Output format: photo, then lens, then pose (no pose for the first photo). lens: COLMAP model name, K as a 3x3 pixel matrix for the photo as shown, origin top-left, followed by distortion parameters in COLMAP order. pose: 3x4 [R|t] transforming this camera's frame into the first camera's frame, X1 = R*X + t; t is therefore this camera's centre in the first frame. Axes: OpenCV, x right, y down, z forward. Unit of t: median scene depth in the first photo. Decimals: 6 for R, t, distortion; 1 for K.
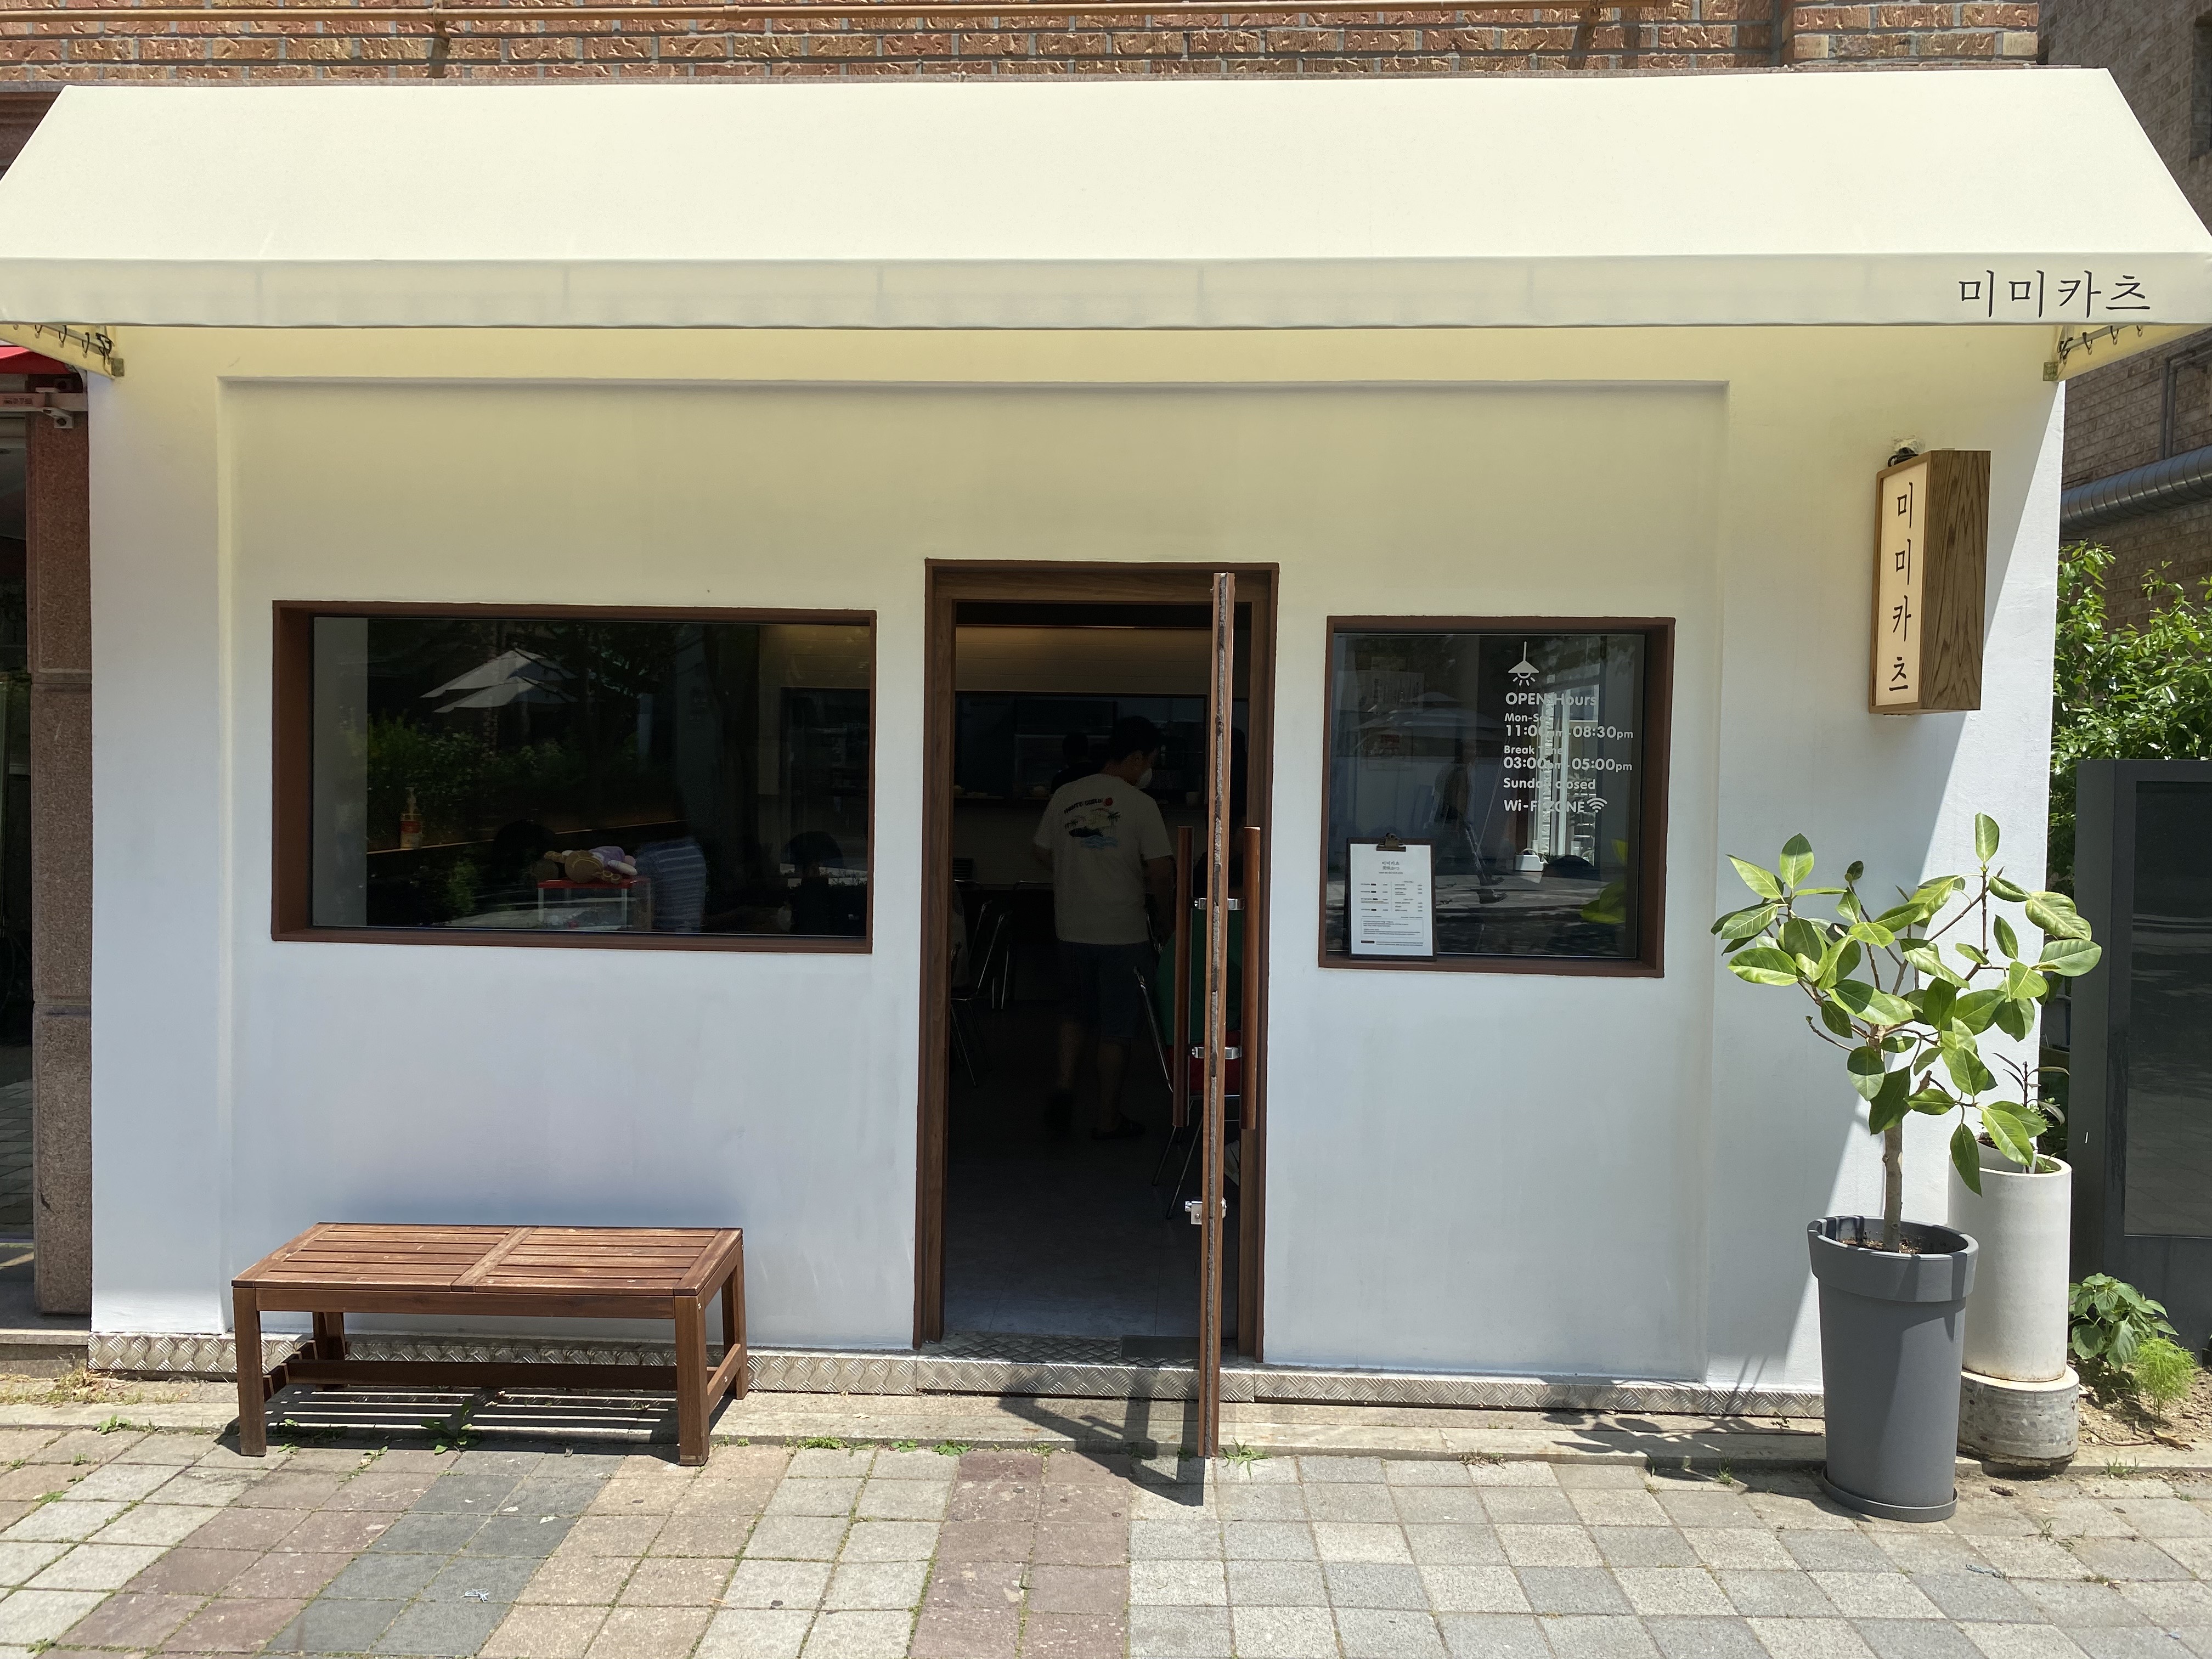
lens RADIAL K [[1778.8, 0, 1065.5], [0, 1778.8, 828.5], [0, 0, 1]] dist [0.009309, -0.005644]
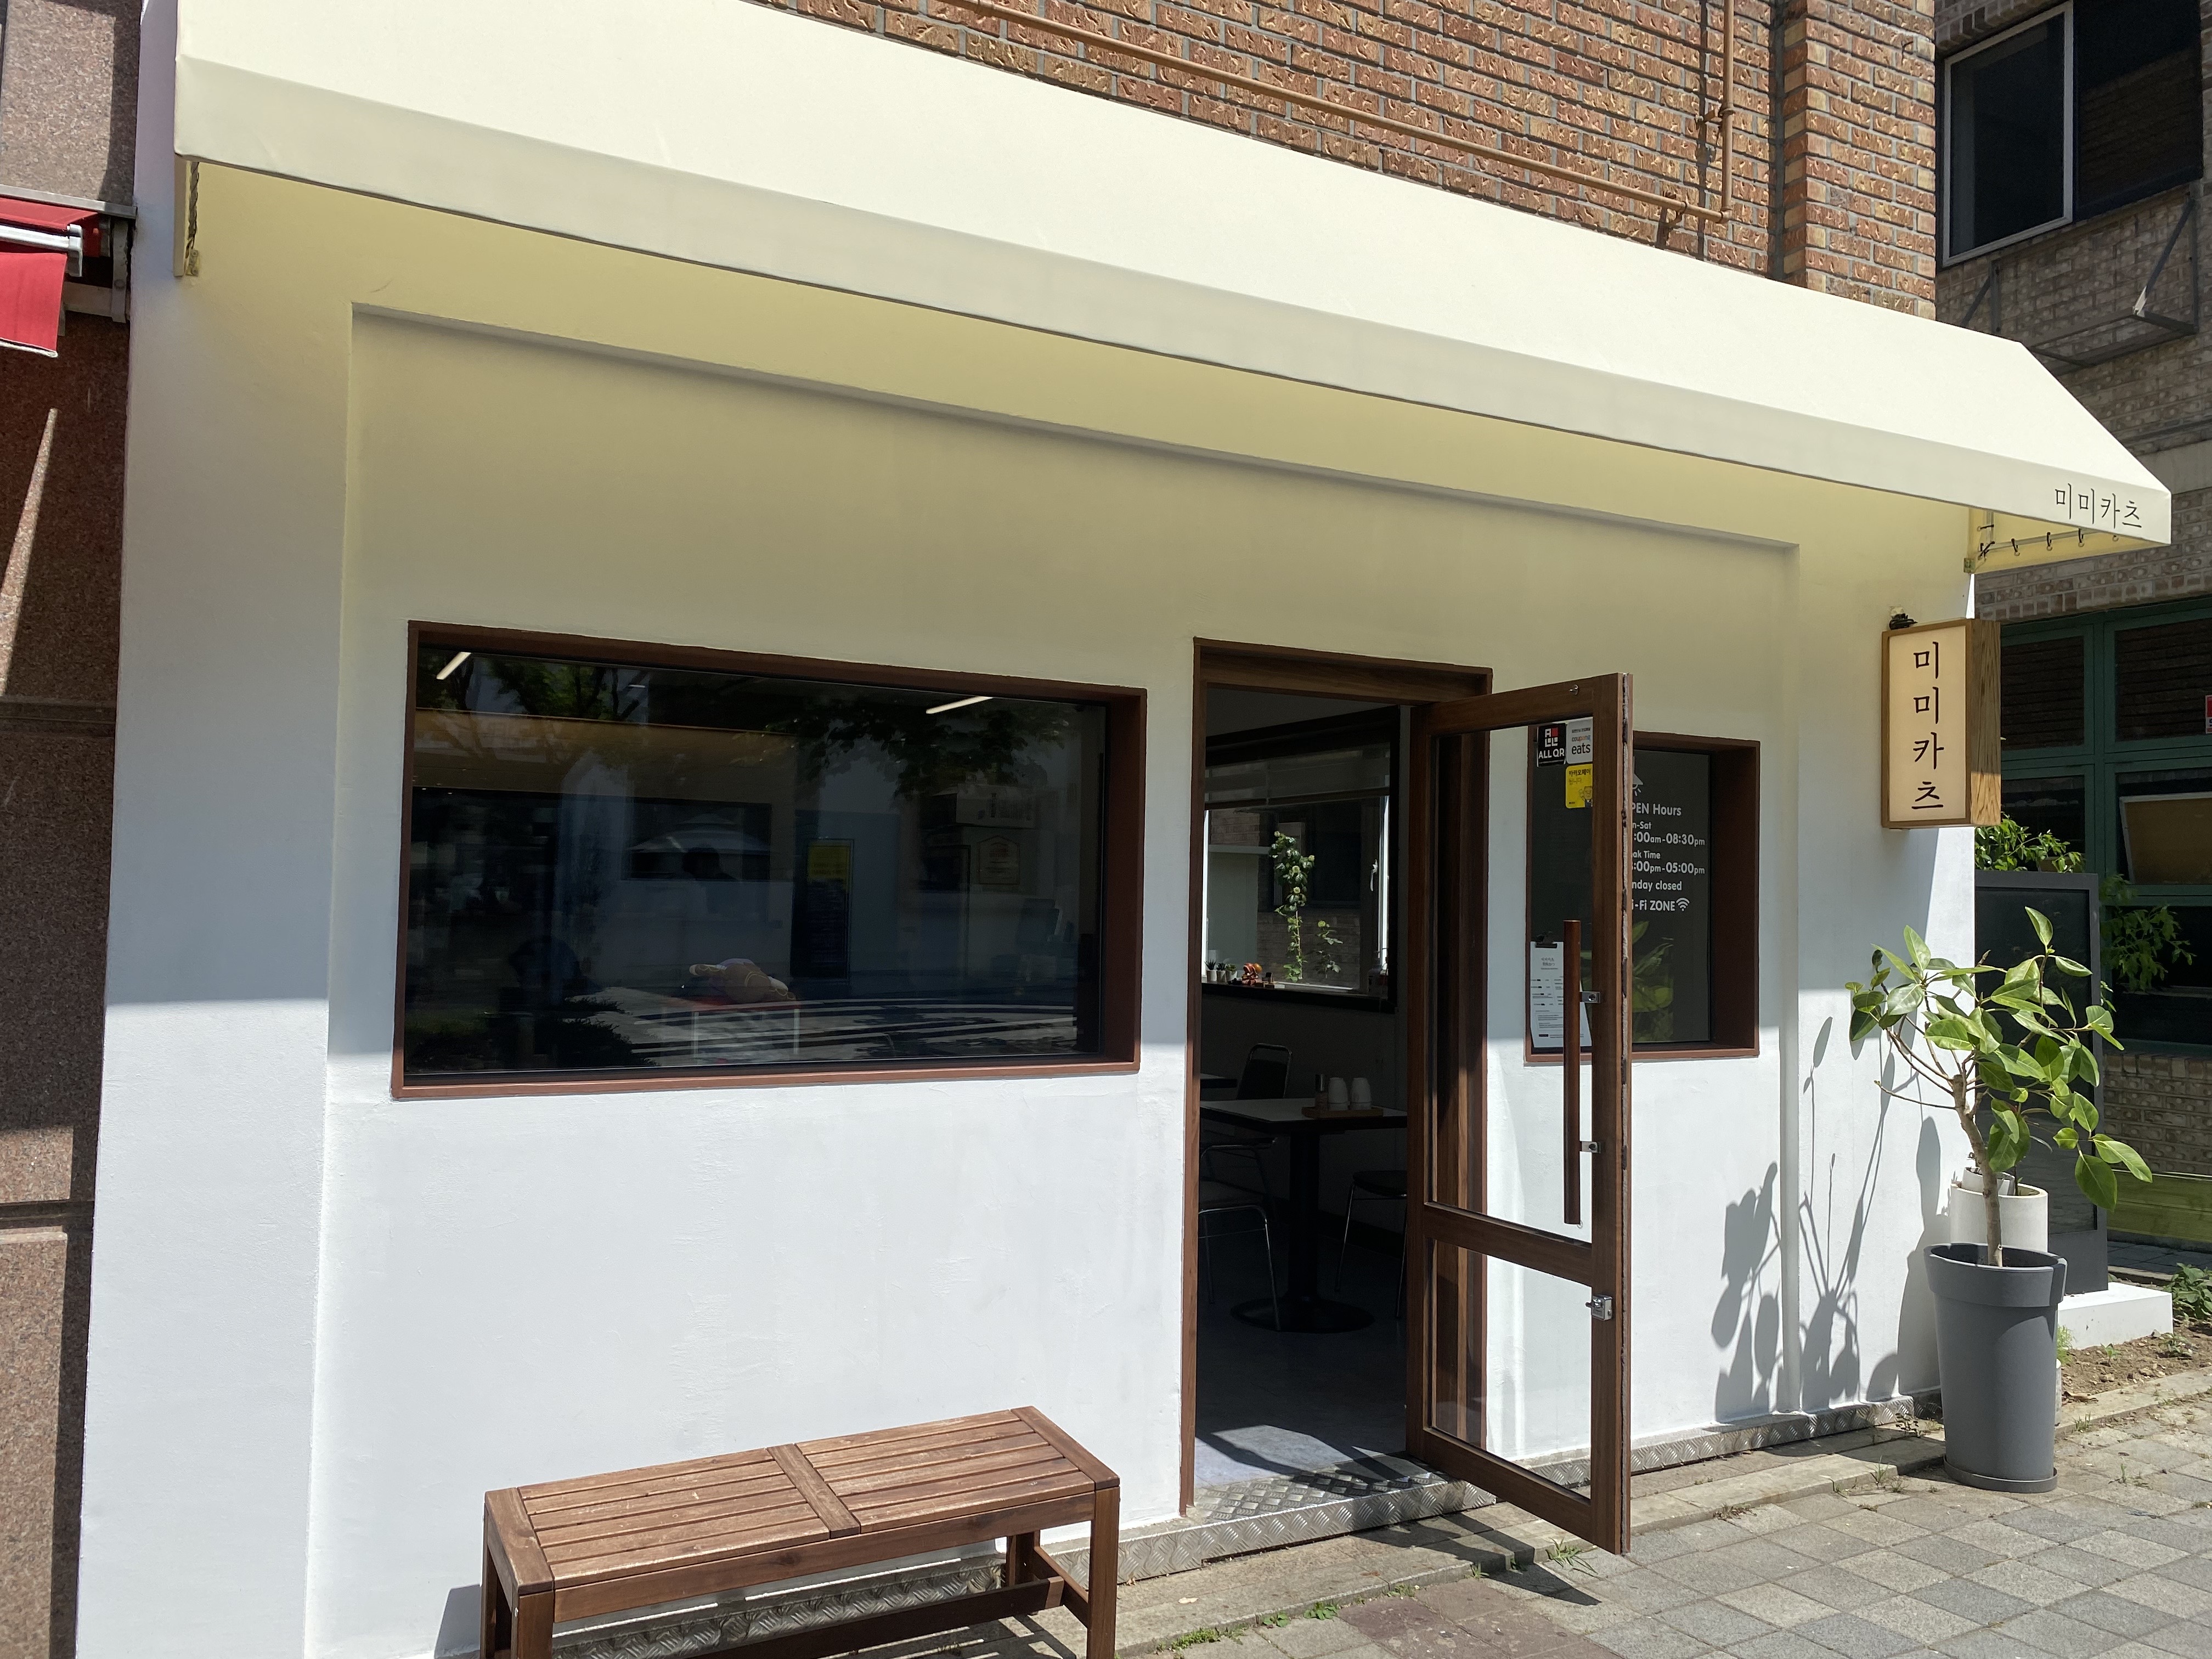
lens RADIAL K [[1752.7, 0, 1112.1], [0, 1752.7, 850.0], [0, 0, 1]] dist [0.006786, 0.002379]
pose [[0.841721, 0.017245, 0.539637, -0.618404], [0.018662, 0.997963, -0.061000, 0.013351], [-0.539590, 0.061416, 0.839685, 0.272961]]
